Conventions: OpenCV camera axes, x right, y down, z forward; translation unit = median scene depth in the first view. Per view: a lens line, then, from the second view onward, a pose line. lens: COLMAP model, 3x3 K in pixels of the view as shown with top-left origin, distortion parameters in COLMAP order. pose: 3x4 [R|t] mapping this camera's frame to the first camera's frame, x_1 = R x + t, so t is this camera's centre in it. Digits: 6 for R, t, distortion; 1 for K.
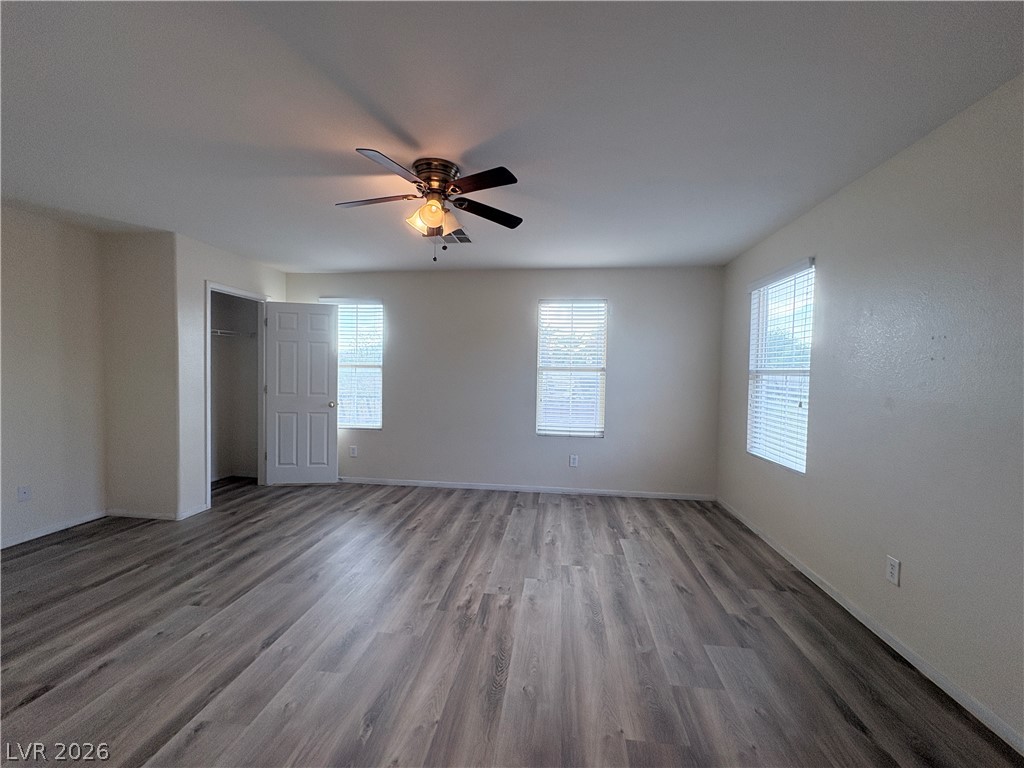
lens RADIAL K [[411.0, 0, 512.0], [0, 411.0, 384.0], [0, 0, 1]] dist [0.002046, 0.000528]
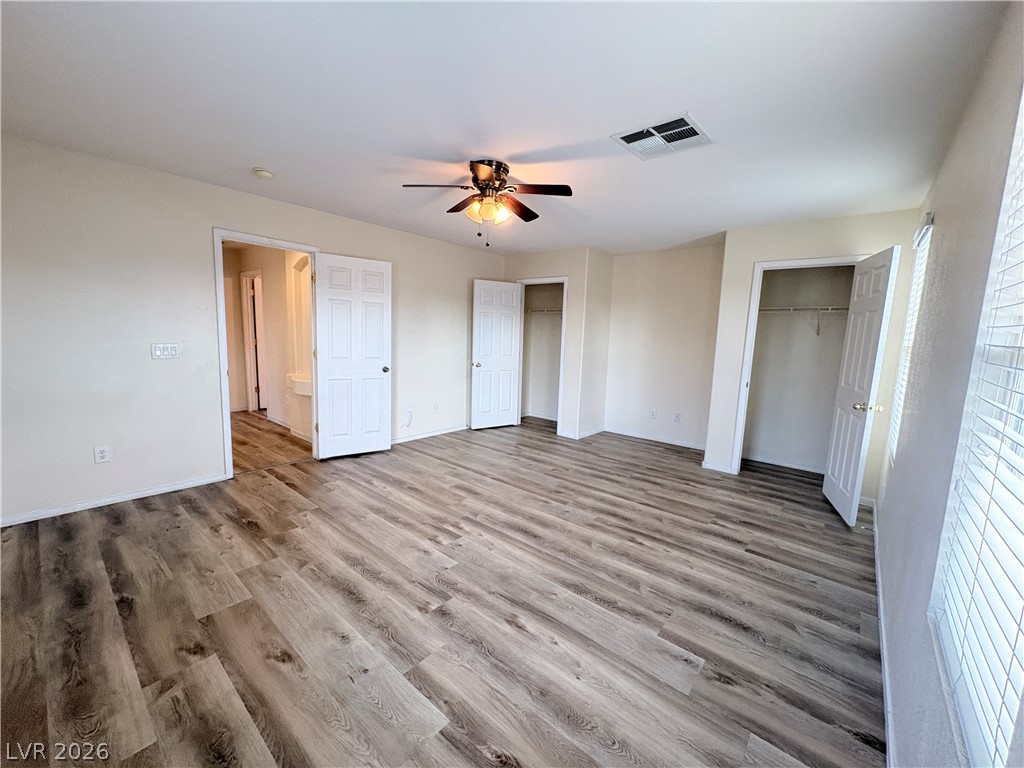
lens RADIAL K [[407.9, 0, 512.0], [0, 407.9, 384.0], [0, 0, 1]] dist [-0.003924, -0.000186]
pose [[-0.555033, 0.069785, -0.828896, 0.618560], [-0.071962, 0.988711, 0.131426, -0.047942], [0.828710, 0.132595, -0.543745, 1.372100]]
